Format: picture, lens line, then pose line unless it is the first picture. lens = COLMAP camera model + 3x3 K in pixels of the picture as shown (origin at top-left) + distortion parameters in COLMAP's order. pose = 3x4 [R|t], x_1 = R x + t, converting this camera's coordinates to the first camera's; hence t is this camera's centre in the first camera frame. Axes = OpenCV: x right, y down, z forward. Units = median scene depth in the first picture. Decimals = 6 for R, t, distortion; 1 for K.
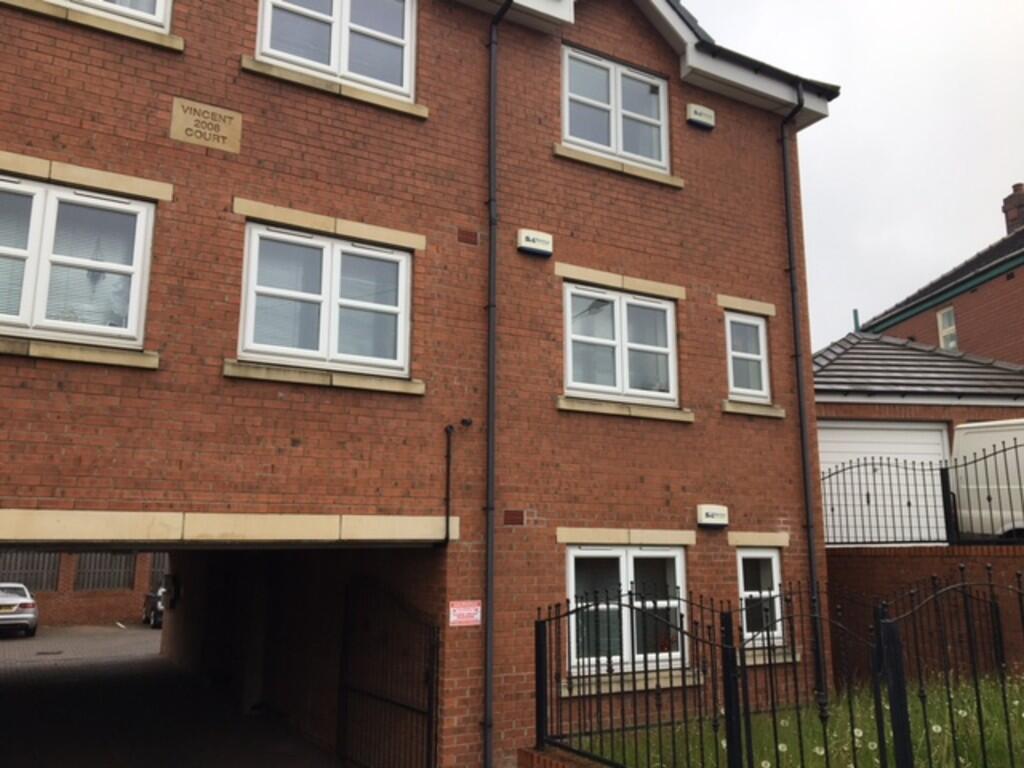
lens RADIAL K [[861.3, 0, 512.0], [0, 861.3, 384.0], [0, 0, 1]] dist [0.005189, 0.003122]
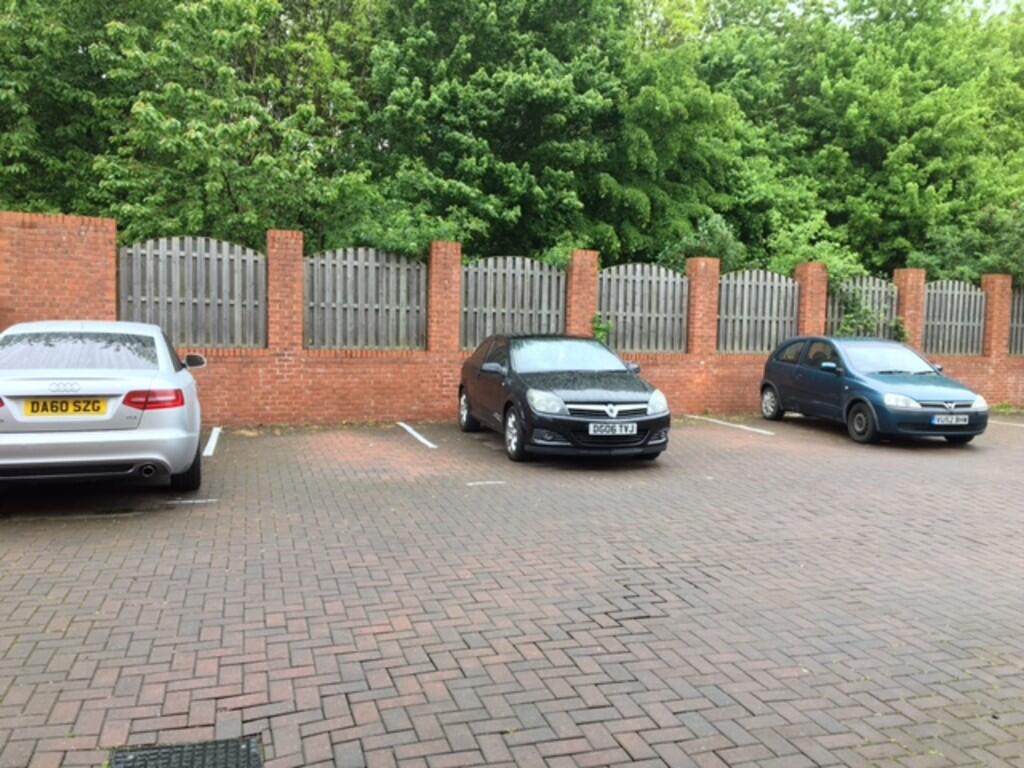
lens RADIAL K [[861.3, 0, 512.0], [0, 861.3, 384.0], [0, 0, 1]] dist [0.005189, 0.003122]
pose [[0.975722, 0.040374, -0.215261, -0.320492], [0.017809, 0.964981, 0.261715, 0.148990], [0.218289, -0.259195, 0.940834, 0.627868]]
